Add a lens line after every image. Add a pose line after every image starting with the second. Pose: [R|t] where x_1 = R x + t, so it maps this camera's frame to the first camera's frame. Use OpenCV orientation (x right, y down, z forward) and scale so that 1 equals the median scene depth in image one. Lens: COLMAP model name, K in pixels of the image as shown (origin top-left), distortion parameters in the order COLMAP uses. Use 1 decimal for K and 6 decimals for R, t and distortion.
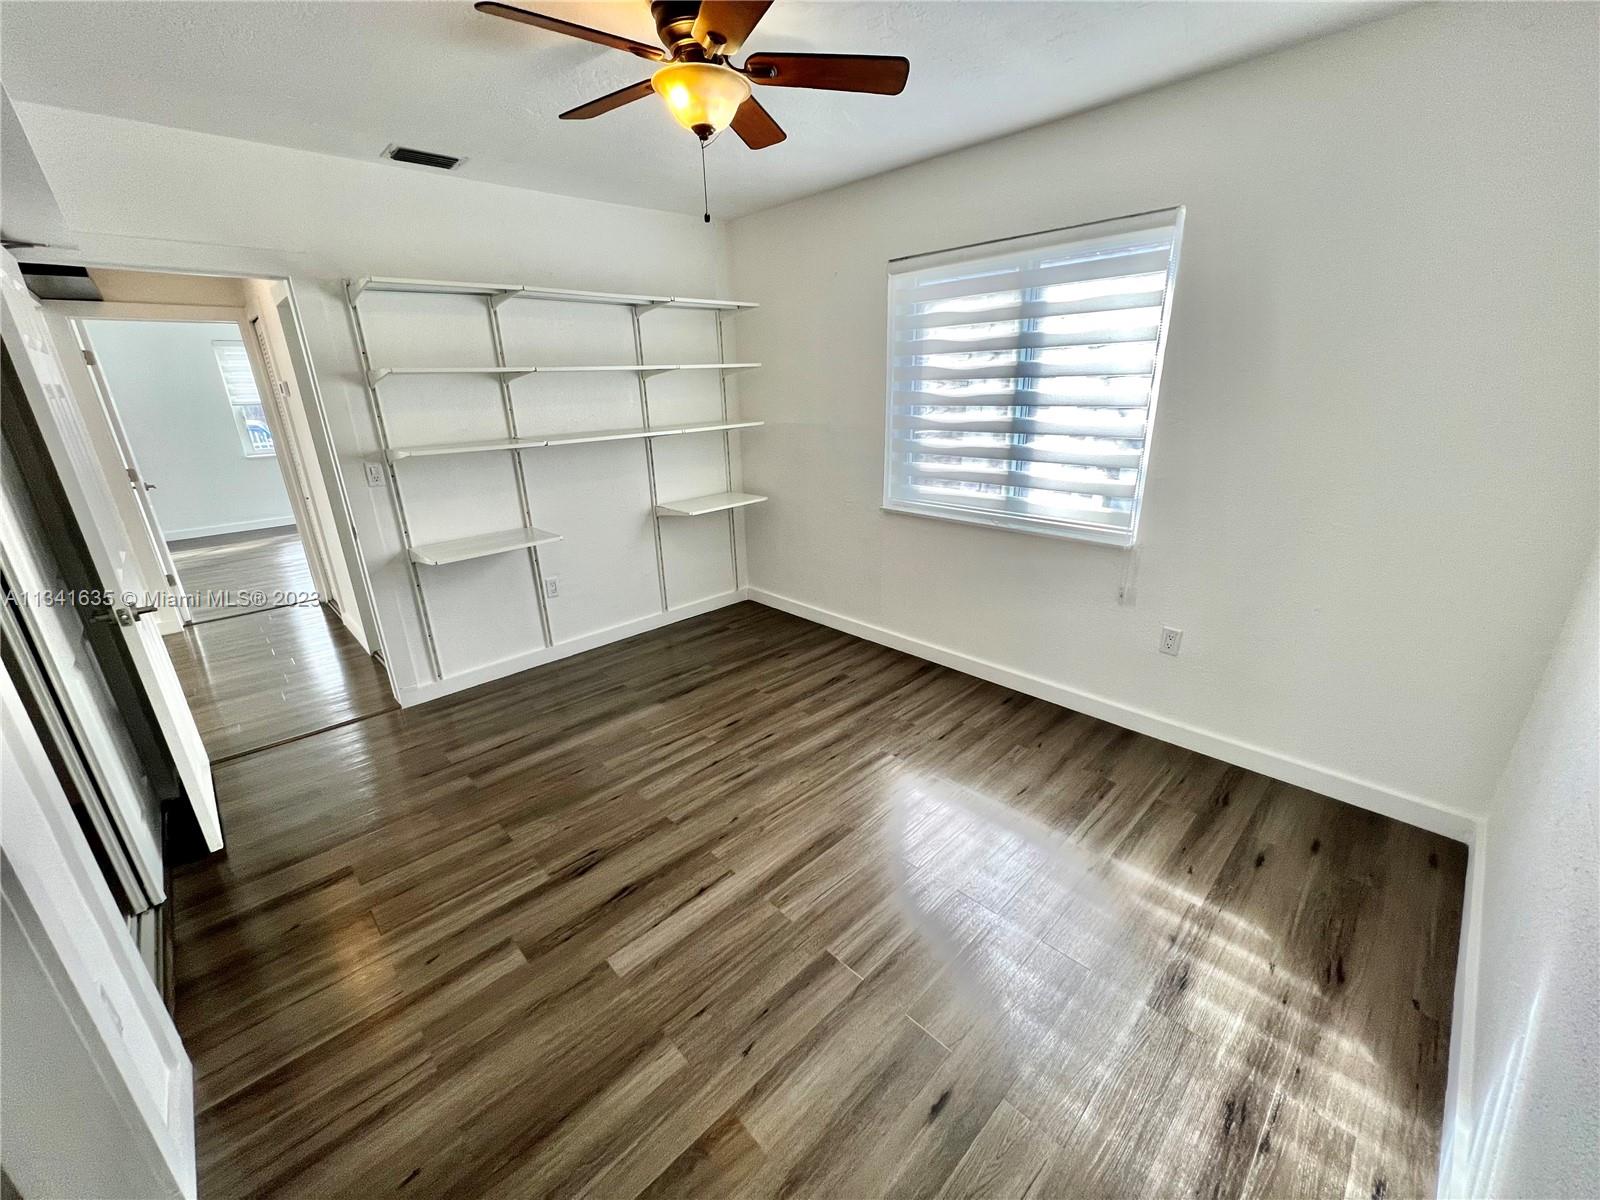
lens RADIAL K [[637.9, 0, 790.2], [0, 637.9, 603.4], [0, 0, 1]] dist [-0.000441, 0.000035]
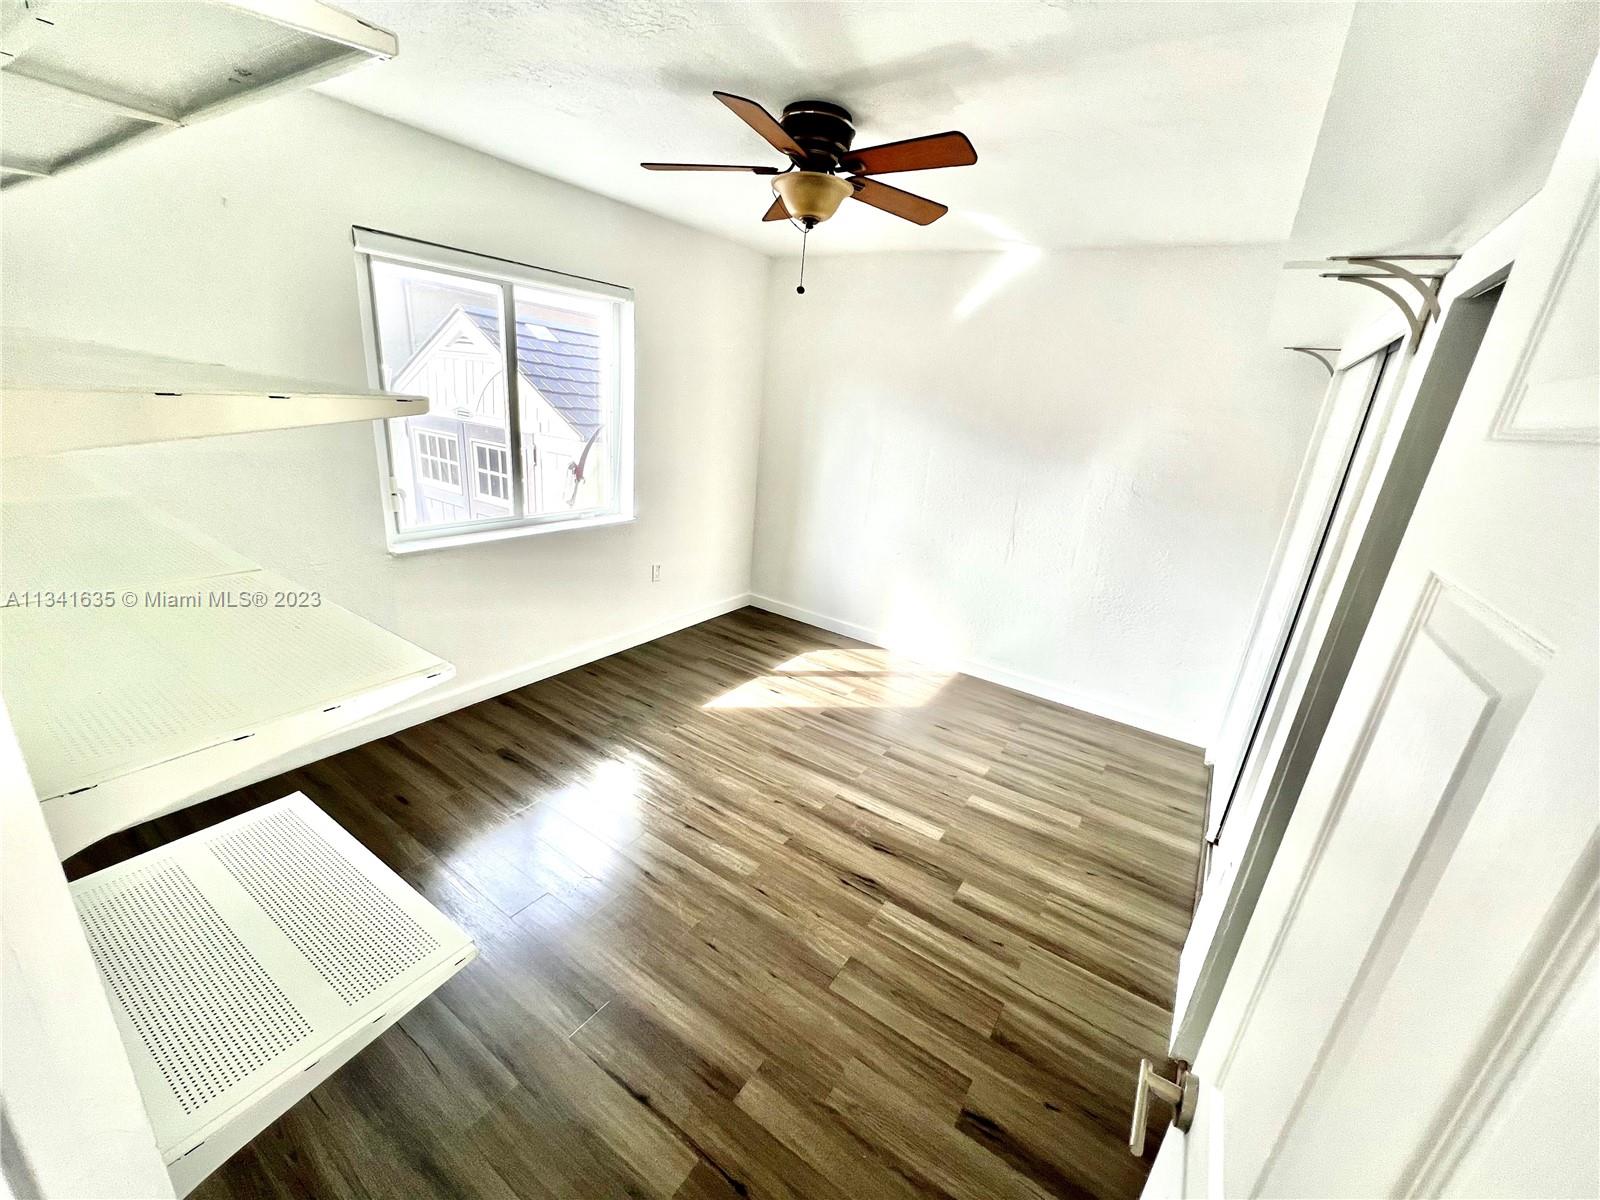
lens RADIAL K [[637.9, 0, 801.4], [0, 637.9, 608.6], [0, 0, 1]] dist [-0.000441, 0.000035]
pose [[-0.222609, -0.316567, 0.922079, -0.846448], [0.247796, 0.896377, 0.367566, -0.310628], [-0.942890, 0.310311, -0.121098, 0.804241]]
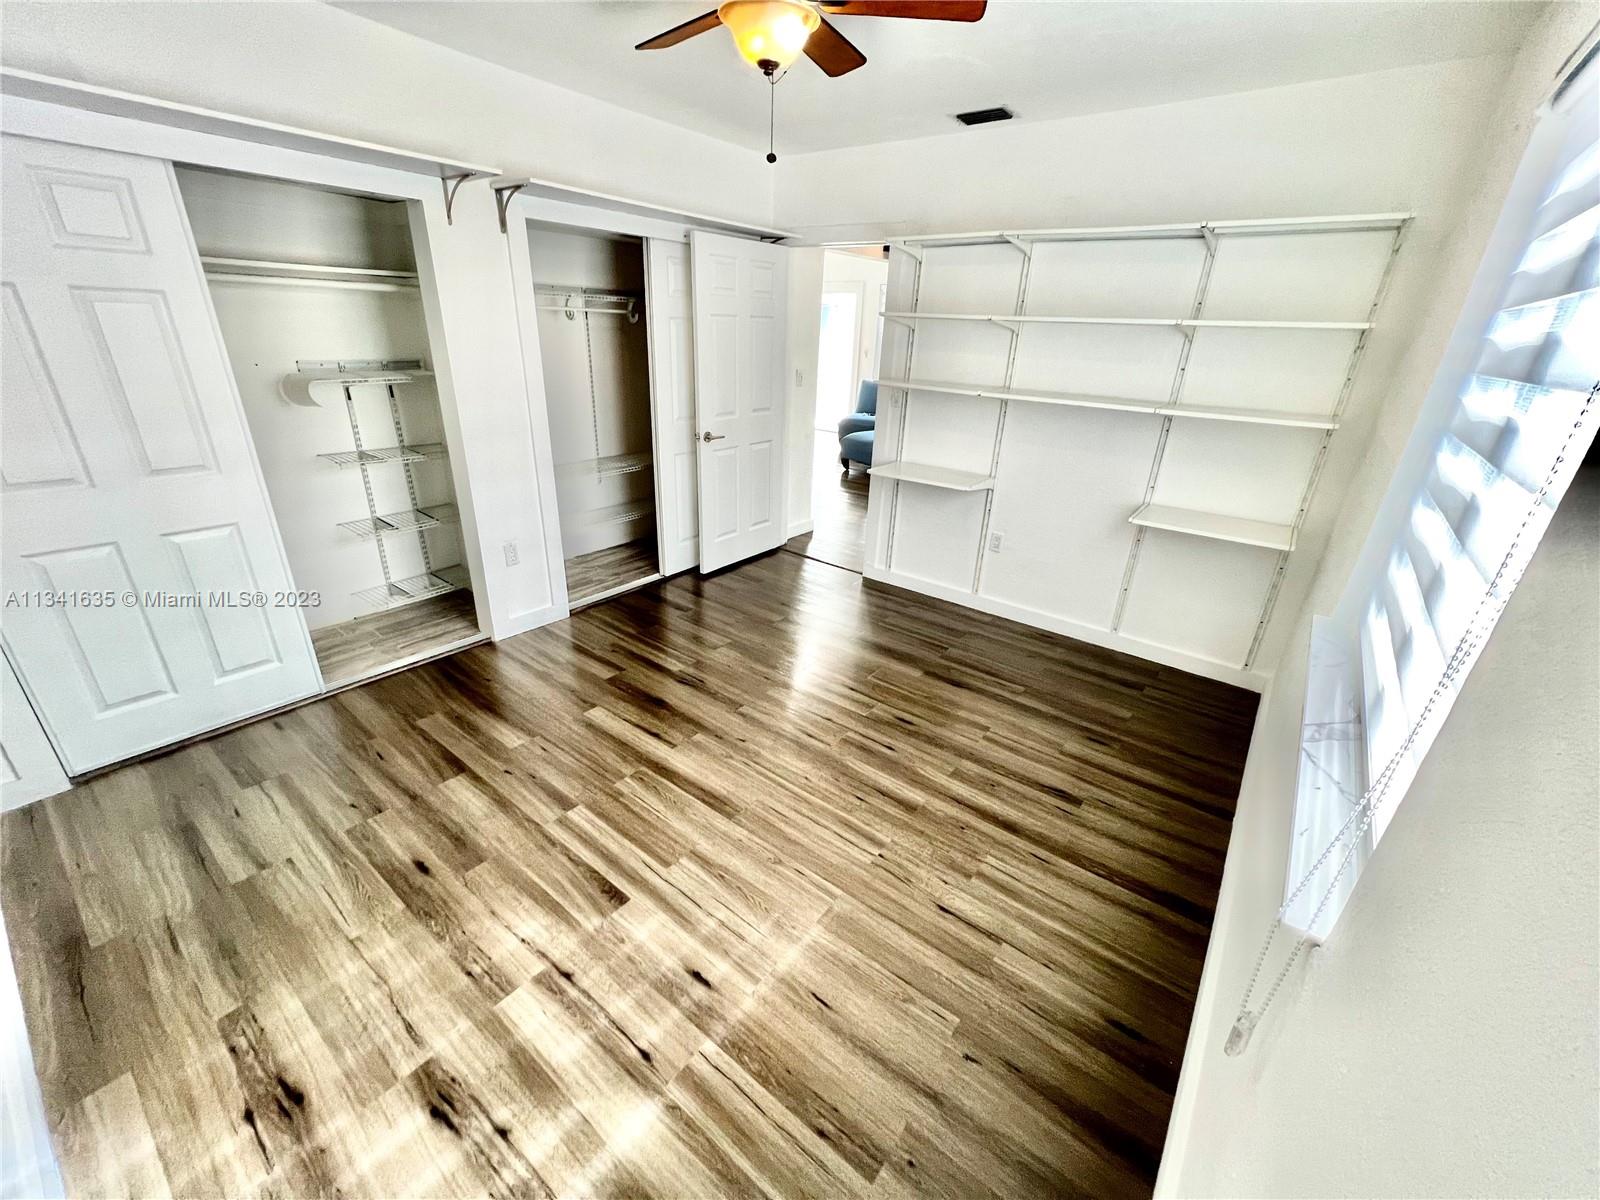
lens RADIAL K [[637.9, 0, 807.5], [0, 637.9, 601.8], [0, 0, 1]] dist [-0.000441, 0.000035]
pose [[0.157868, 0.424670, -0.891478, 0.648000], [-0.369239, 0.862695, 0.345572, -0.228515], [0.915827, 0.274614, 0.292997, 0.583721]]
